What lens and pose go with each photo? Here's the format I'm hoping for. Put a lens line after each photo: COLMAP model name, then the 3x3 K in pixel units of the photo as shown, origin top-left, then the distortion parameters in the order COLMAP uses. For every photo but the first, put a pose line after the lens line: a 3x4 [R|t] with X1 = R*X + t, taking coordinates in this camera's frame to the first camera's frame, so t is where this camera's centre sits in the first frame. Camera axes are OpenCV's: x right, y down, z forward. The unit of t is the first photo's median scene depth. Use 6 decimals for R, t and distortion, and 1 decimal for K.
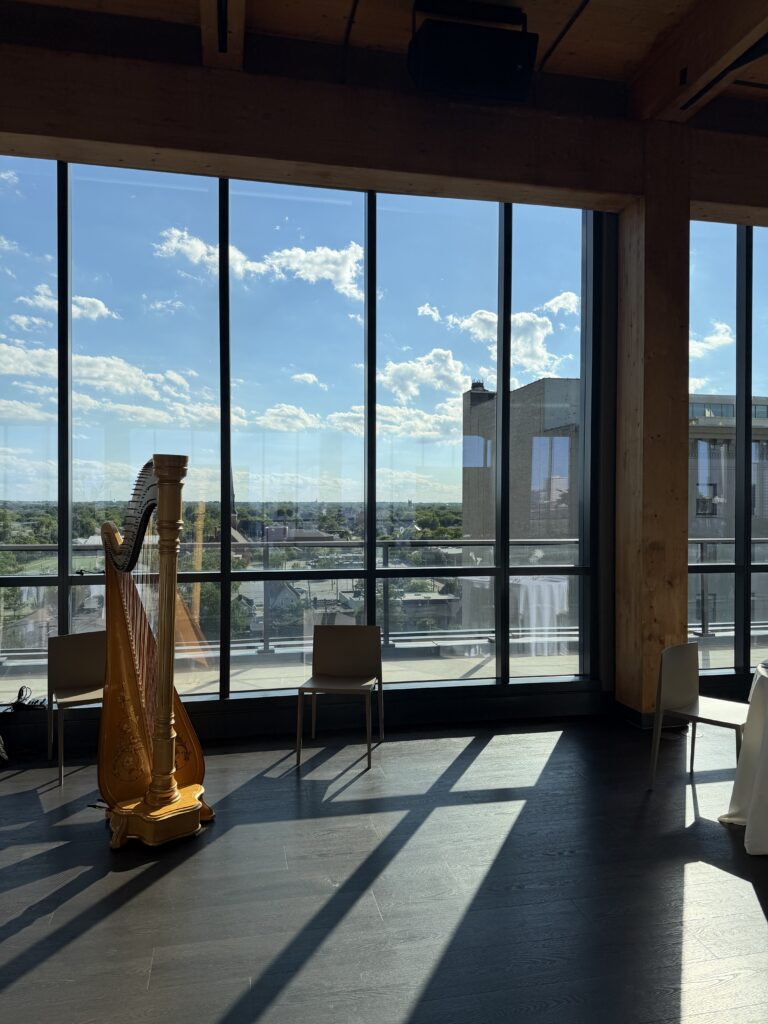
lens RADIAL K [[738.7, 0, 373.7], [0, 738.7, 512.5], [0, 0, 1]] dist [0.038426, -0.005530]
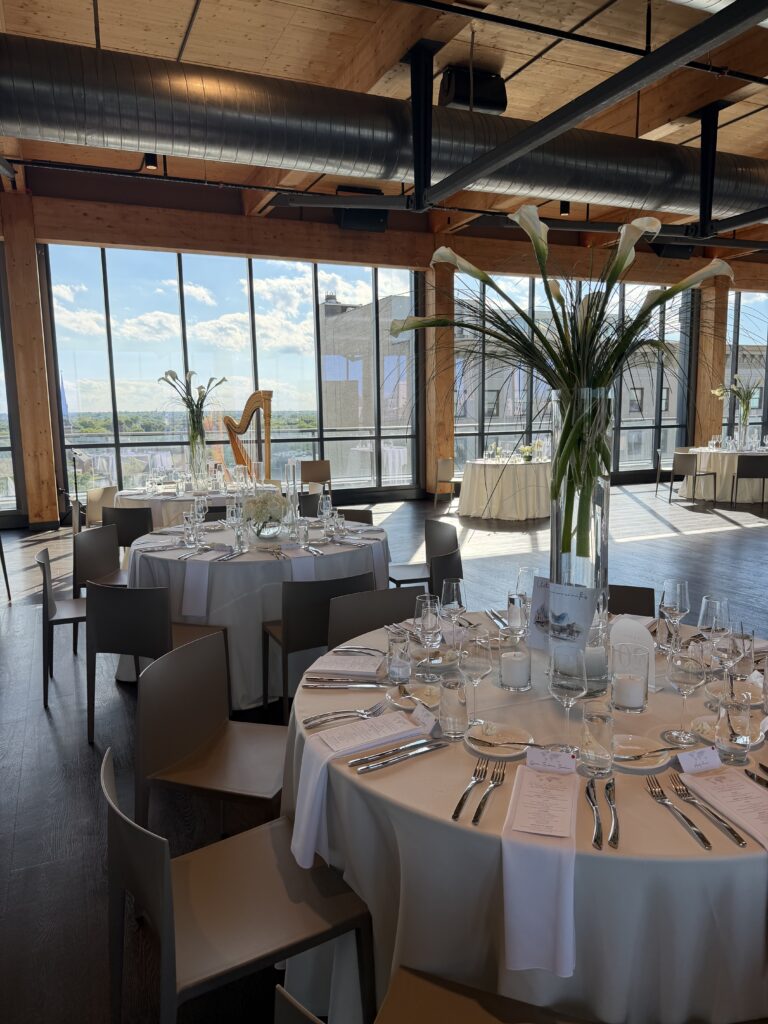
lens RADIAL K [[738.7, 0, 373.7], [0, 738.7, 512.5], [0, 0, 1]] dist [0.038426, -0.005530]
pose [[0.979861, -0.045609, 0.194400, -0.294657], [0.021498, 0.992002, 0.124379, 0.027495], [-0.198518, -0.117695, 0.973005, -1.249653]]
